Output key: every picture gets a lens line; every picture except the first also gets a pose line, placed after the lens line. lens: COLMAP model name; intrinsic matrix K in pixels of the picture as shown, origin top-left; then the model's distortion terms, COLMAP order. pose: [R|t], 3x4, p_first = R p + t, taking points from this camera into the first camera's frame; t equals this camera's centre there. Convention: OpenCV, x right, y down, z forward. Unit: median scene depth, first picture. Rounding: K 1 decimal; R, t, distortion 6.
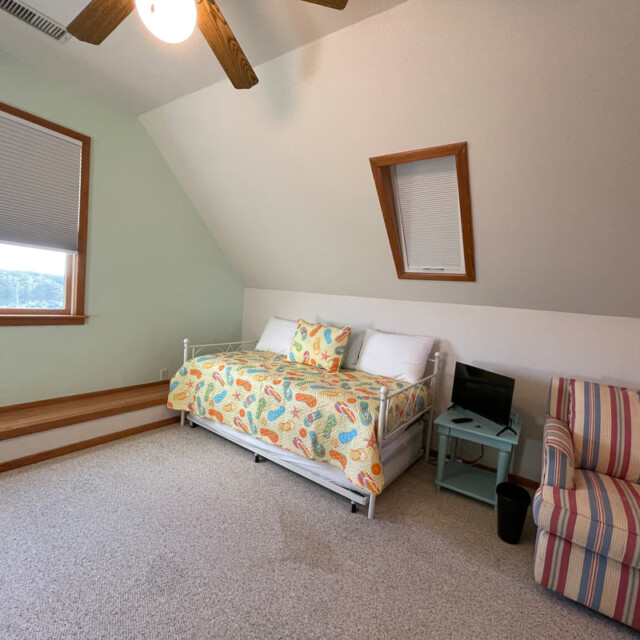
lens RADIAL K [[343.6, 0, 316.9], [0, 343.6, 321.8], [0, 0, 1]] dist [-0.003411, 0.000093]
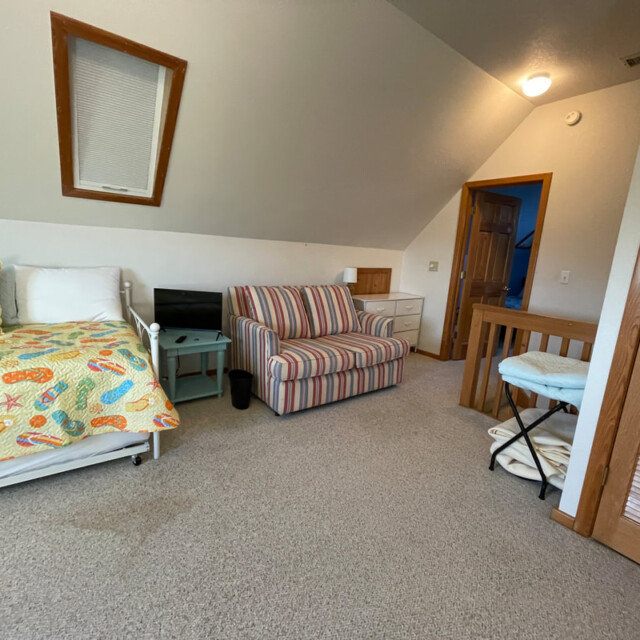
lens RADIAL K [[343.6, 0, 316.9], [0, 343.6, 321.8], [0, 0, 1]] dist [-0.003411, 0.000093]
pose [[0.331687, -0.248960, 0.909947, -0.394633], [0.034730, 0.967119, 0.251942, -0.028075], [-0.942750, -0.051963, 0.329427, 0.215870]]
